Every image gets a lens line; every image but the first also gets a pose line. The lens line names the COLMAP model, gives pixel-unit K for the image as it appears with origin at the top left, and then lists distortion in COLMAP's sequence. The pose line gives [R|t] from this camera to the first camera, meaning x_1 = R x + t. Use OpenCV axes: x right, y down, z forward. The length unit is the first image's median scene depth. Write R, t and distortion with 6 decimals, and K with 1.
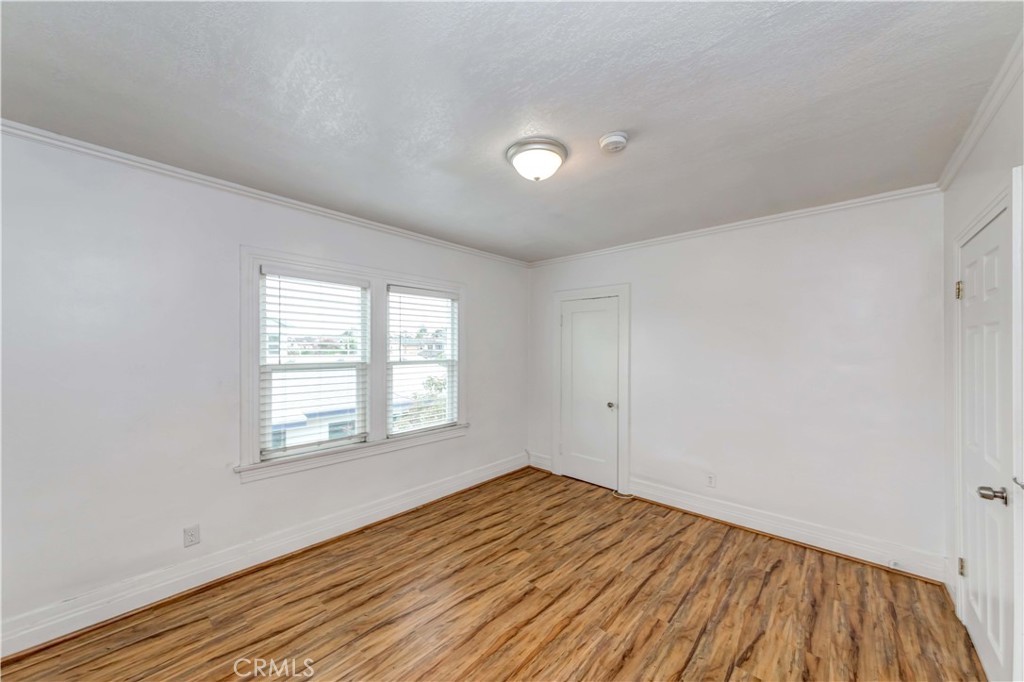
lens RADIAL K [[363.7, 0, 514.0], [0, 363.7, 343.6], [0, 0, 1]] dist [-0.003720, -0.000231]
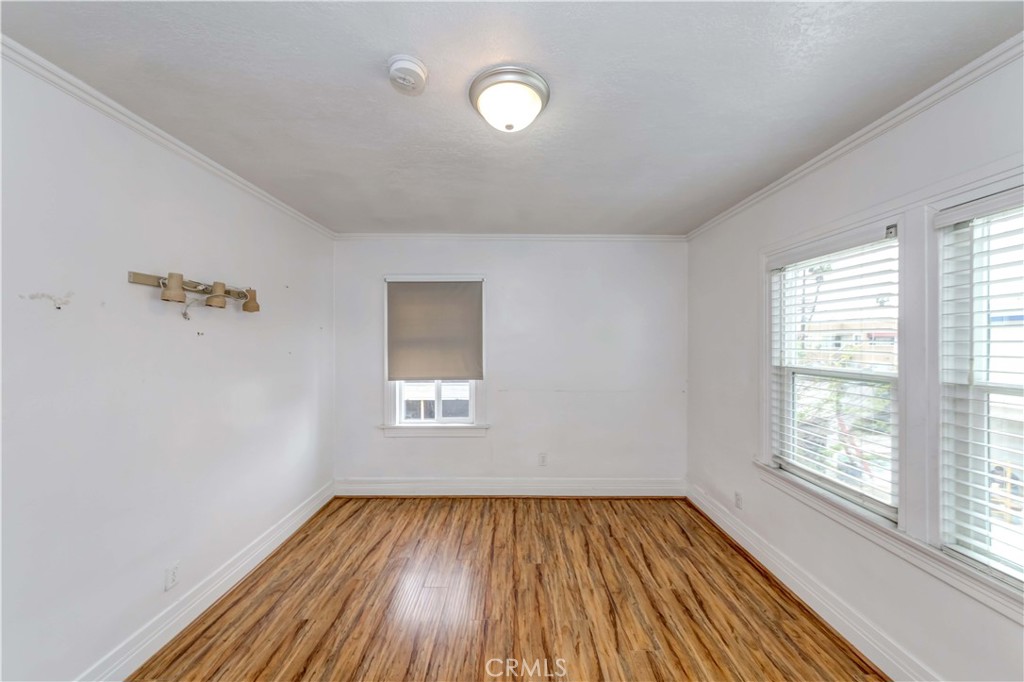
lens RADIAL K [[363.7, 0, 513.5], [0, 363.7, 342.5], [0, 0, 1]] dist [-0.003720, -0.000231]
pose [[-0.729293, -0.000196, -0.684201, 0.533345], [0.004413, 0.999978, -0.004990, 0.001869], [0.684187, -0.006659, -0.729276, 1.456911]]
